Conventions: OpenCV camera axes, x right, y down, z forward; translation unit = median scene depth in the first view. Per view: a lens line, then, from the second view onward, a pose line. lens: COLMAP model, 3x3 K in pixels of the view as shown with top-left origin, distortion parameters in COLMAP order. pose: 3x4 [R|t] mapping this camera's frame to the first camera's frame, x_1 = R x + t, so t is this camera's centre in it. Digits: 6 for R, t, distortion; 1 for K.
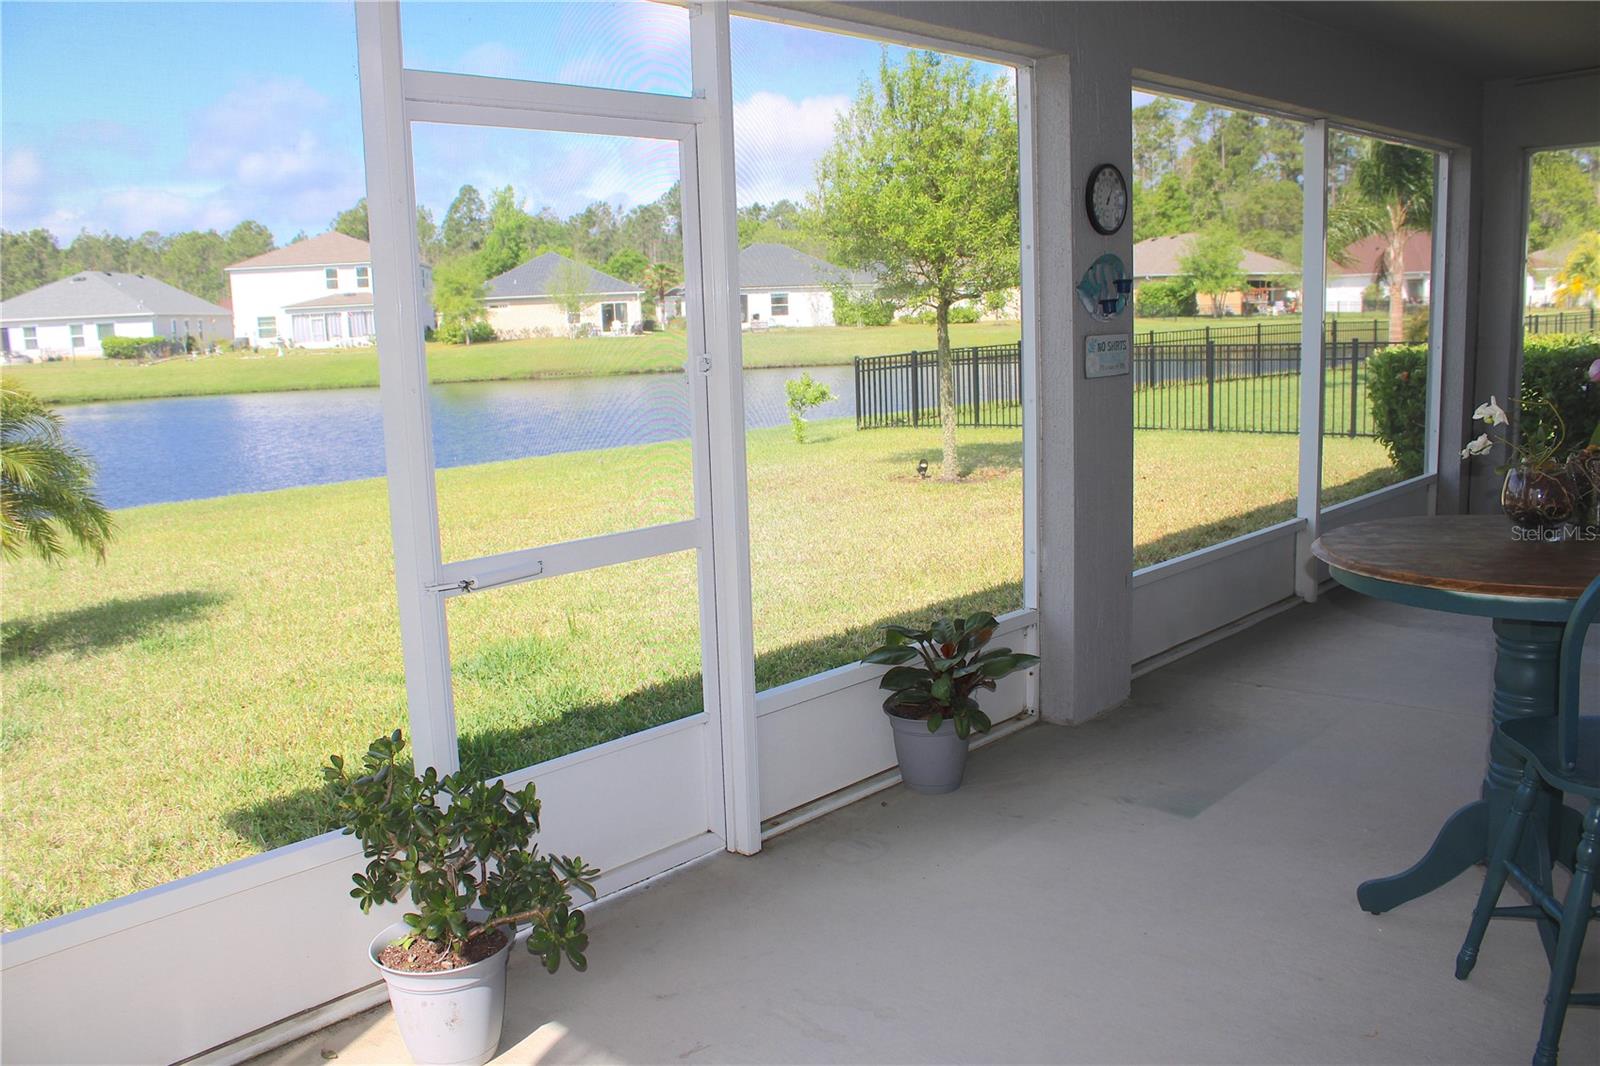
lens RADIAL K [[1312.3, 0, 794.3], [0, 1312.3, 526.6], [0, 0, 1]] dist [-0.162934, 0.136209]
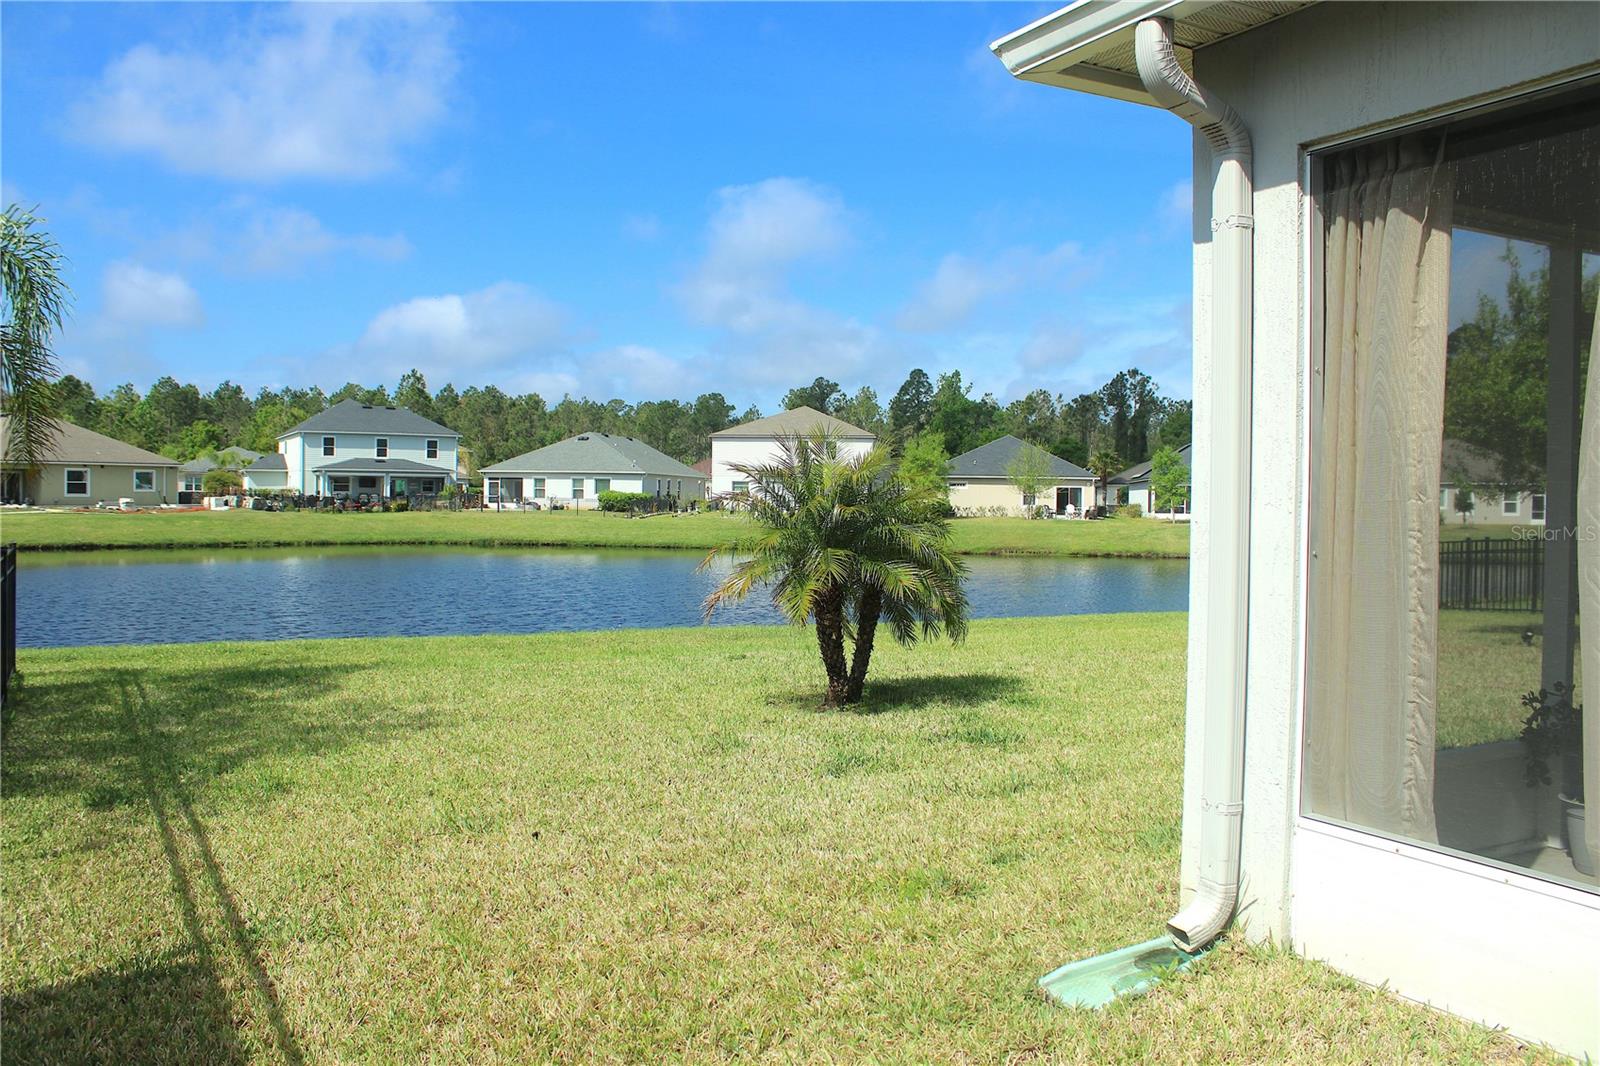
lens RADIAL K [[1312.3, 0, 797.6], [0, 1312.3, 515.6], [0, 0, 1]] dist [-0.162934, 0.136209]
pose [[0.949857, 0.051004, -0.308498, -0.023405], [-0.096254, 0.986393, -0.133284, 0.007893], [0.297502, 0.156295, 0.941841, -0.029400]]
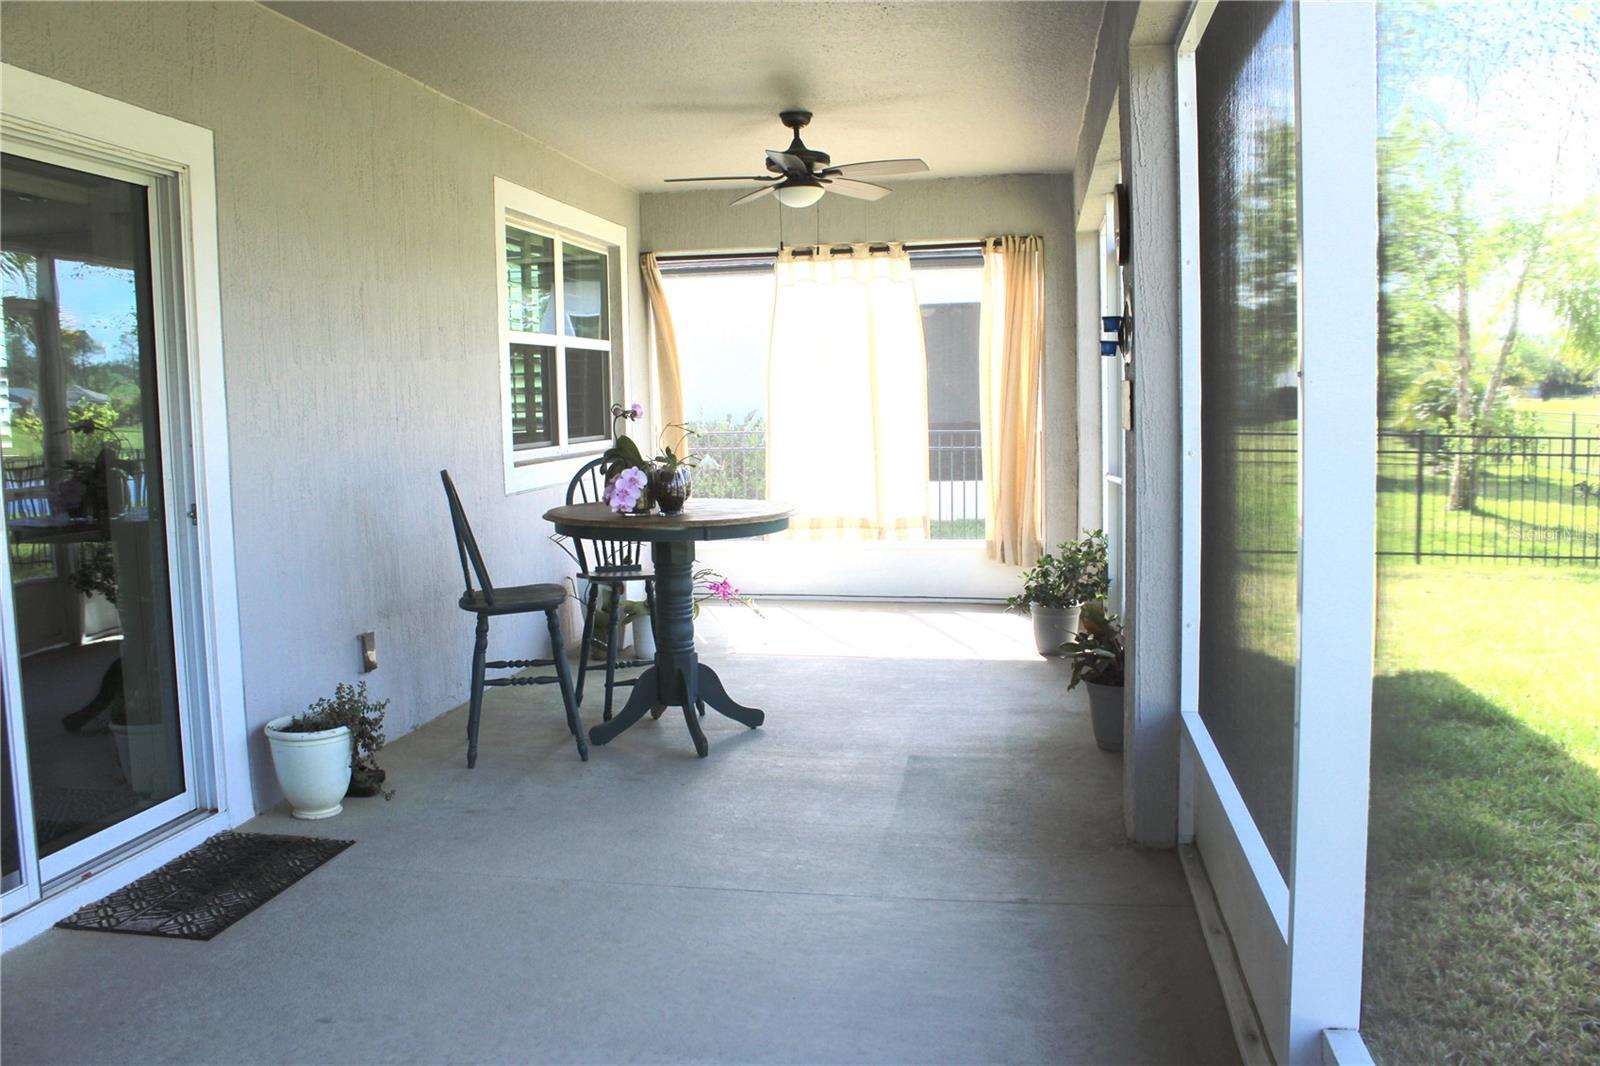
lens RADIAL K [[1312.3, 0, 794.2], [0, 1312.3, 529.8], [0, 0, 1]] dist [-0.162934, 0.136209]
pose [[-0.822486, 0.110627, -0.557924, 0.245520], [-0.040965, 0.966834, 0.252097, -0.070074], [0.567309, 0.230202, -0.790676, 0.425545]]
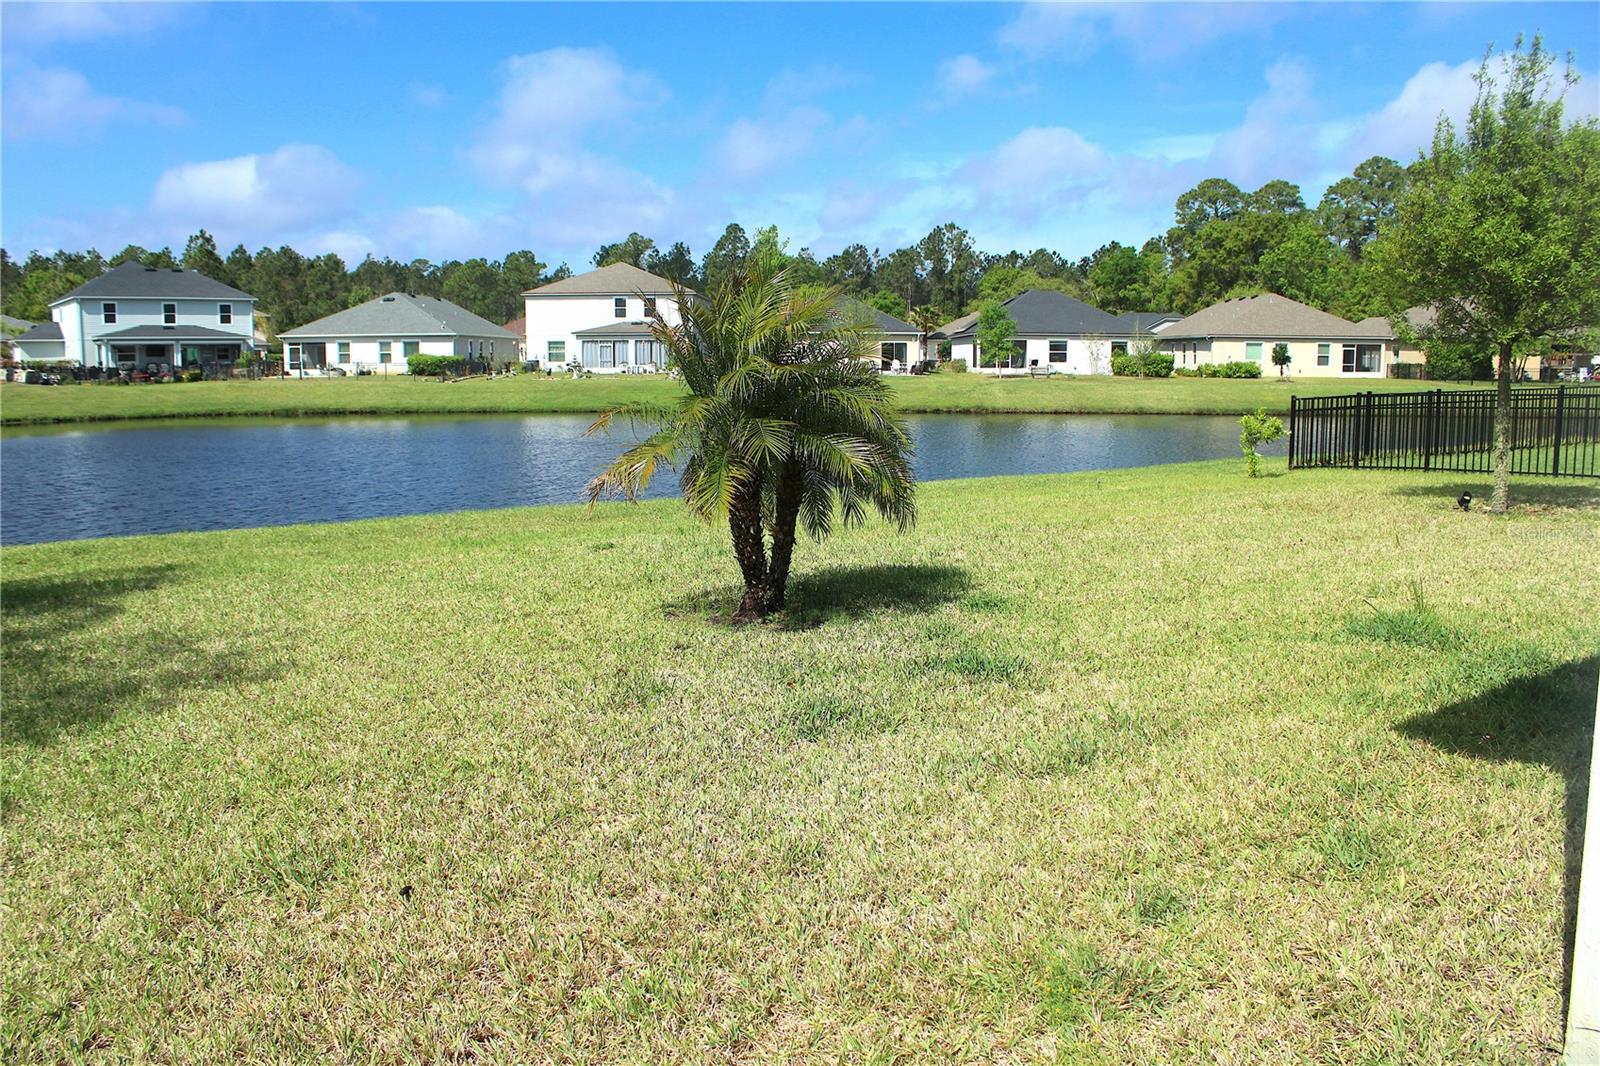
lens RADIAL K [[1312.3, 0, 797.0], [0, 1312.3, 525.6], [0, 0, 1]] dist [-0.162934, 0.136209]
pose [[0.984488, 0.056251, -0.166188, -0.035672], [-0.062021, 0.997632, -0.029734, 0.005235], [0.164122, 0.039580, 0.985646, -0.009960]]
